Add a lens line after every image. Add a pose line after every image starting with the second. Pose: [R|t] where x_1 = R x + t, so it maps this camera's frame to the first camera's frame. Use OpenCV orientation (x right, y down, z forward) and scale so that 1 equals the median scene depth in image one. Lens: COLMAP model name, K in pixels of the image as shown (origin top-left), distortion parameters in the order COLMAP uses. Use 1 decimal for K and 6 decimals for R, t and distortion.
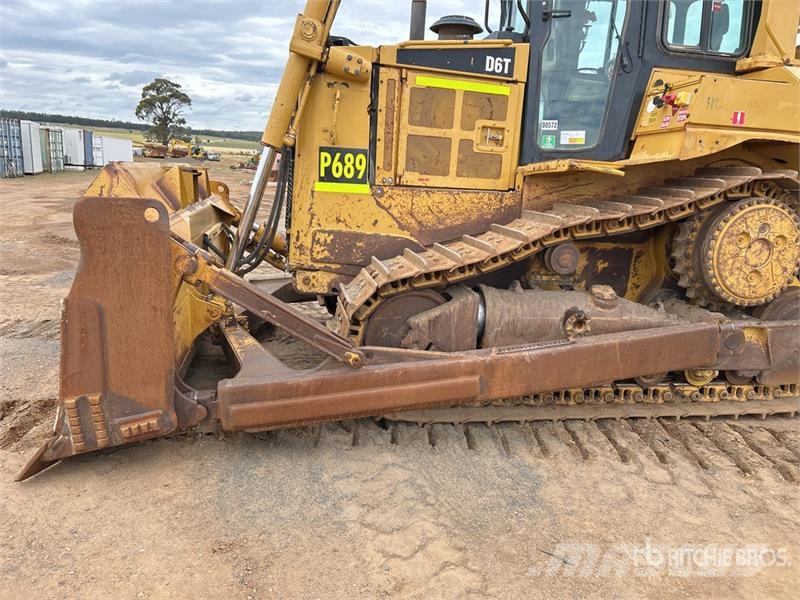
lens RADIAL K [[618.1, 0, 400.0], [0, 618.1, 300.0], [0, 0, 1]] dist [0.016695, -0.001460]
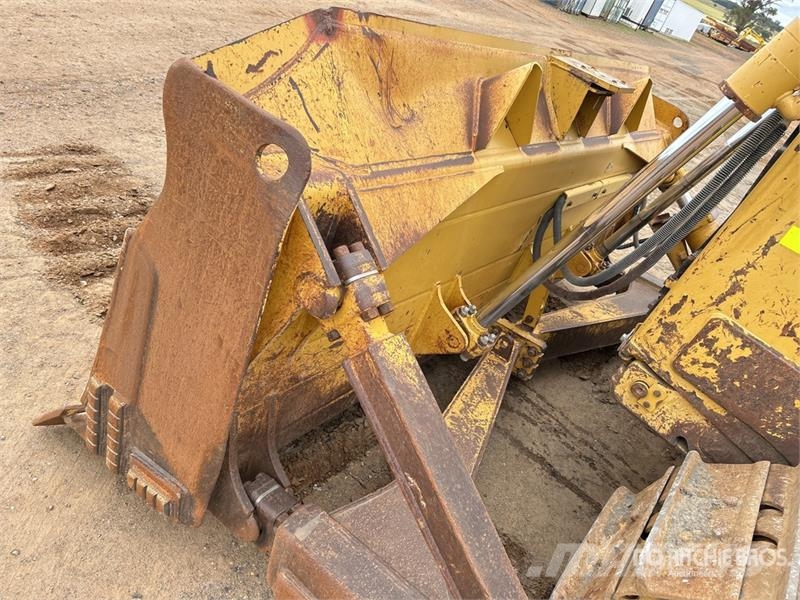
lens RADIAL K [[604.3, 0, 394.3], [0, 604.3, 297.9], [0, 0, 1]] dist [0.061124, -0.067230]
pose [[0.627506, 0.566020, -0.534657, -0.058343], [-0.456016, 0.823754, 0.336866, -0.165549], [0.631098, 0.032427, 0.775025, 0.516311]]
